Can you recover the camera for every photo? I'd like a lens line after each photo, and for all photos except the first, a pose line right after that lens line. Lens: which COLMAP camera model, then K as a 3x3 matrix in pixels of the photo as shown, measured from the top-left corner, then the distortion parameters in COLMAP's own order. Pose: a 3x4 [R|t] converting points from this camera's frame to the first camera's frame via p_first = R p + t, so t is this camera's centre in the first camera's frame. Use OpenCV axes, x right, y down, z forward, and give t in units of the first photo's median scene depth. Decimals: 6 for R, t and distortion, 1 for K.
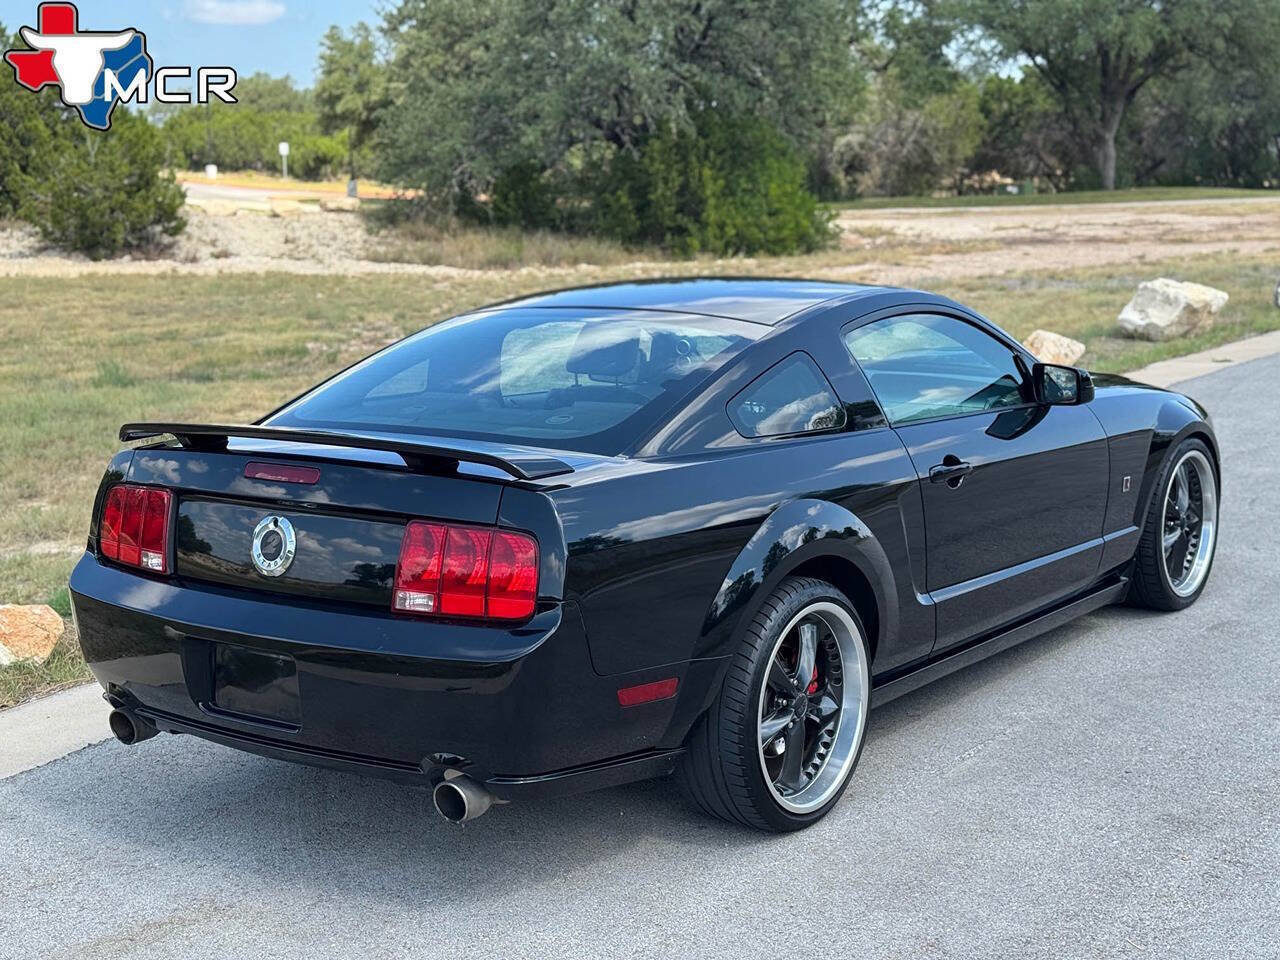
lens RADIAL K [[1844.1, 0, 640.0], [0, 1844.1, 480.0], [0, 0, 1]] dist [0.203491, -0.398824]
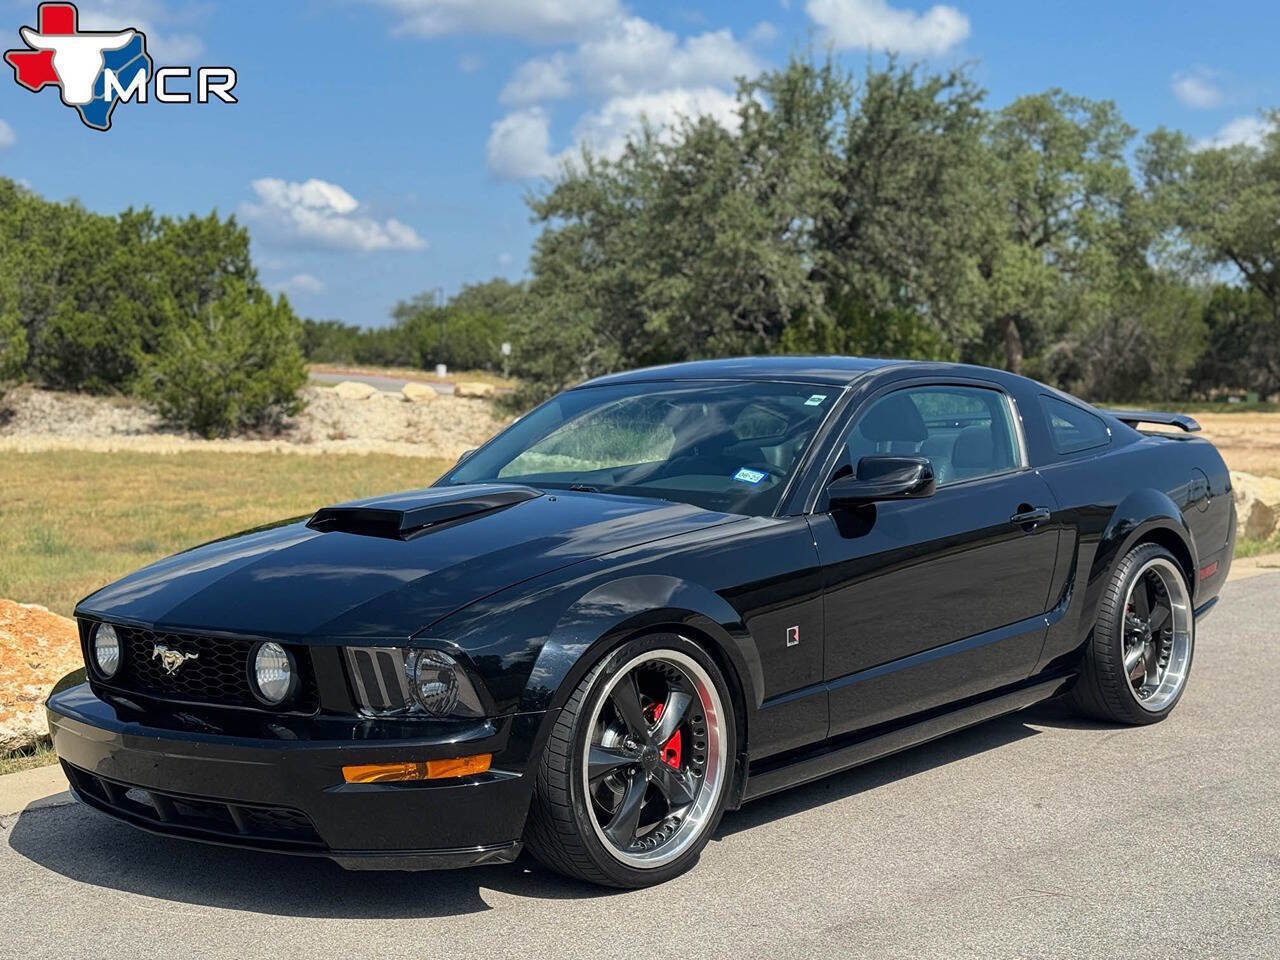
lens RADIAL K [[1842.3, 0, 649.7], [0, 1842.3, 476.7], [0, 0, 1]] dist [0.181370, -0.243788]
pose [[0.991370, 0.029173, -0.127804, 0.059567], [-0.043381, 0.993002, -0.109842, -0.000395], [0.123706, 0.114438, 0.985698, 0.063760]]
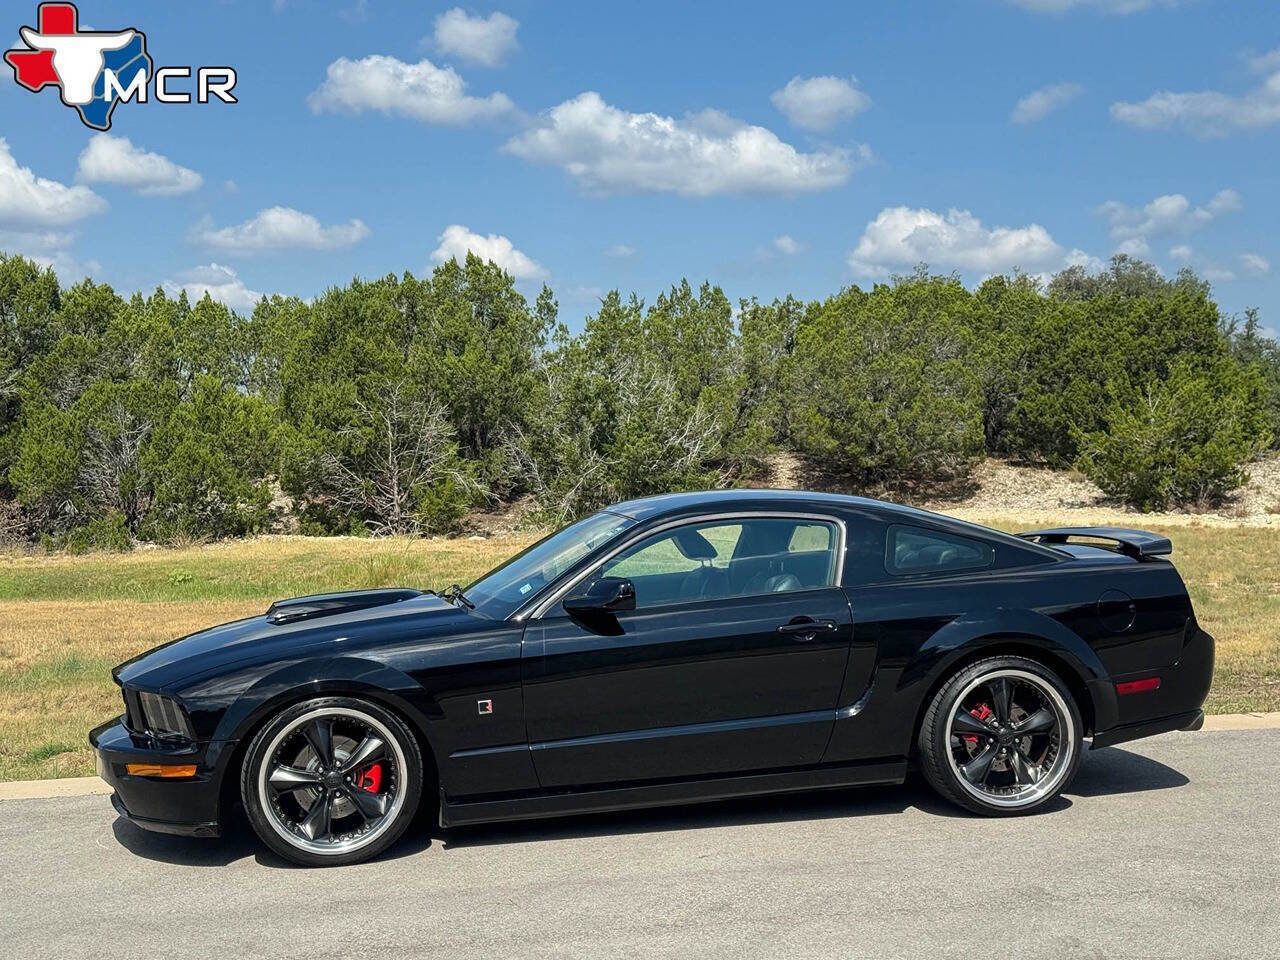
lens RADIAL K [[1844.1, 0, 640.0], [0, 1844.1, 480.0], [0, 0, 1]] dist [0.203491, -0.398824]
pose [[0.724712, 0.023793, -0.688641, 0.198106], [-0.114812, 0.989602, -0.086635, -0.013217], [0.679420, 0.141849, 0.719908, 0.068238]]
